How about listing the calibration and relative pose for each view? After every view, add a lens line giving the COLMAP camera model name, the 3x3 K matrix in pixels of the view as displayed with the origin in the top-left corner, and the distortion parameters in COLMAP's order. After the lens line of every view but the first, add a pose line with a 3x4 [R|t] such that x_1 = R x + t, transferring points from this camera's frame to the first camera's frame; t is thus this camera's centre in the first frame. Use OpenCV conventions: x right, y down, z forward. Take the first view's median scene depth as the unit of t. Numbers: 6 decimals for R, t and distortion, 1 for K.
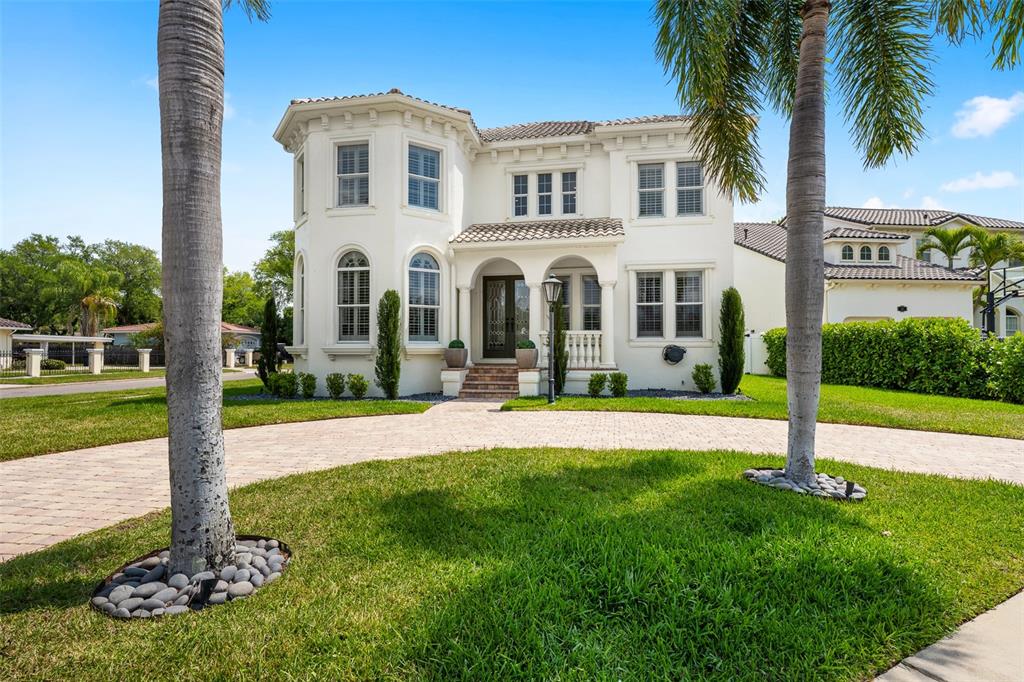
lens RADIAL K [[508.1, 0, 512.0], [0, 508.1, 341.0], [0, 0, 1]] dist [-0.000818, -0.000073]
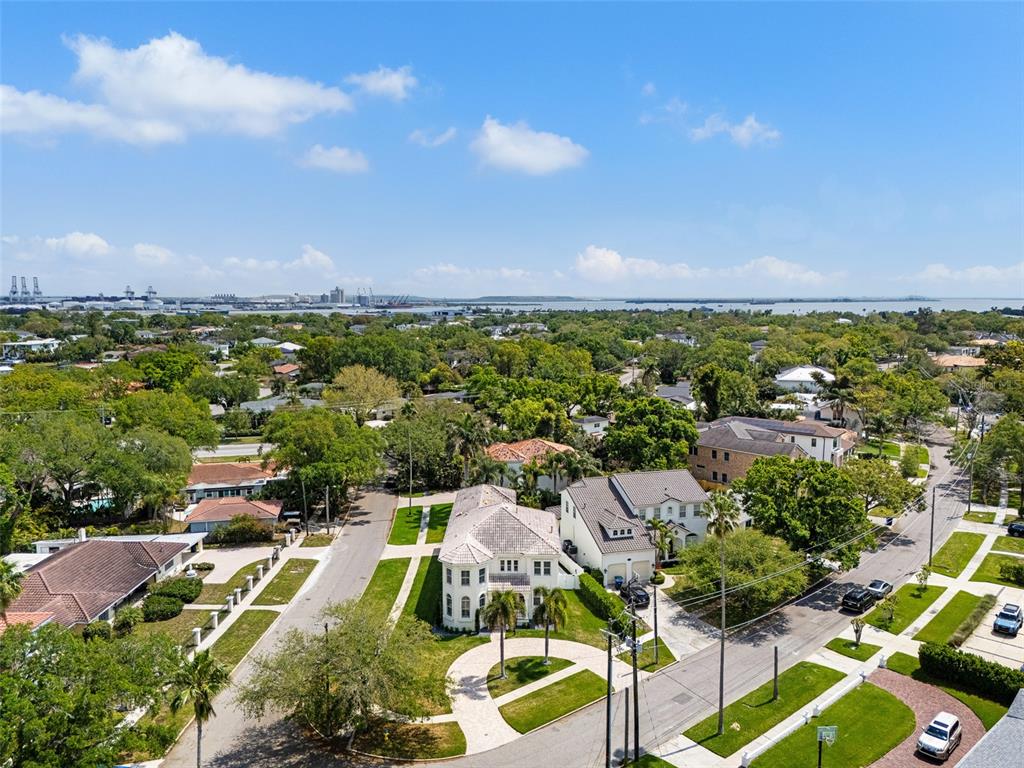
lens RADIAL K [[756.2, 0, 512.0], [0, 756.2, 384.0], [0, 0, 1]] dist [0.083691, -0.091390]
pose [[0.982216, -0.022216, 0.186435, -1.022872], [-0.001192, 0.992217, 0.124516, -2.566873], [-0.187750, -0.122524, 0.974545, -4.701246]]
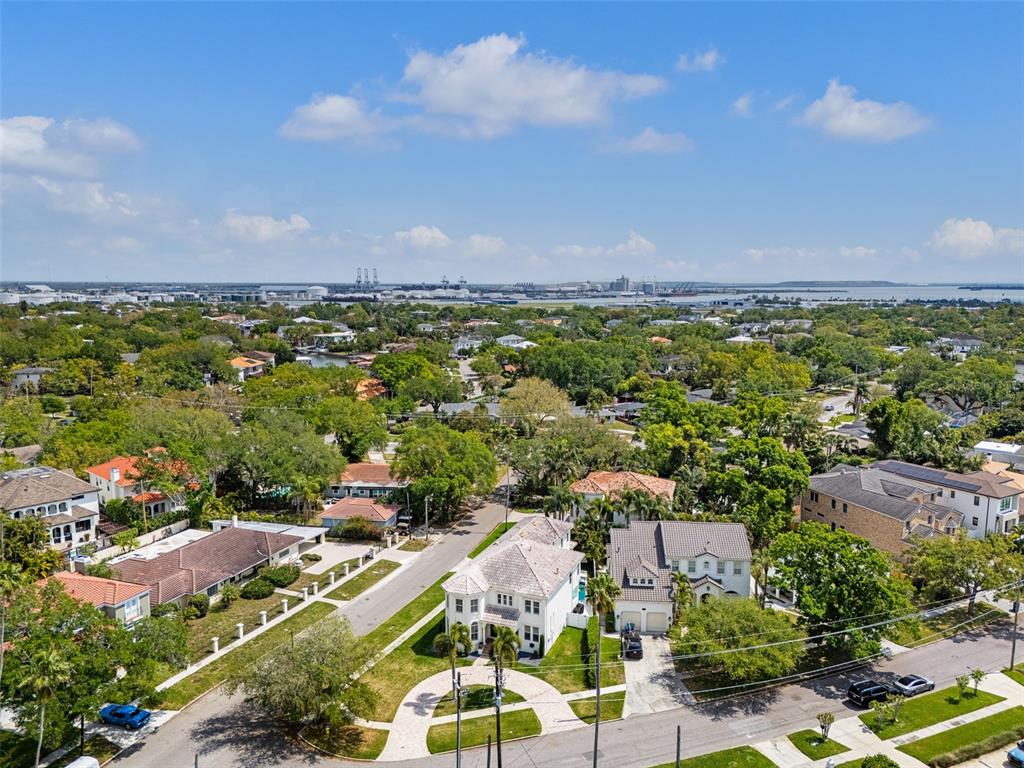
lens RADIAL K [[756.2, 0, 512.0], [0, 756.2, 384.0], [0, 0, 1]] dist [0.083691, -0.091390]
pose [[0.980440, 0.024440, -0.195293, 1.423845], [0.004189, 0.989444, 0.144858, -3.239700], [0.196771, -0.142843, 0.969988, -5.200032]]
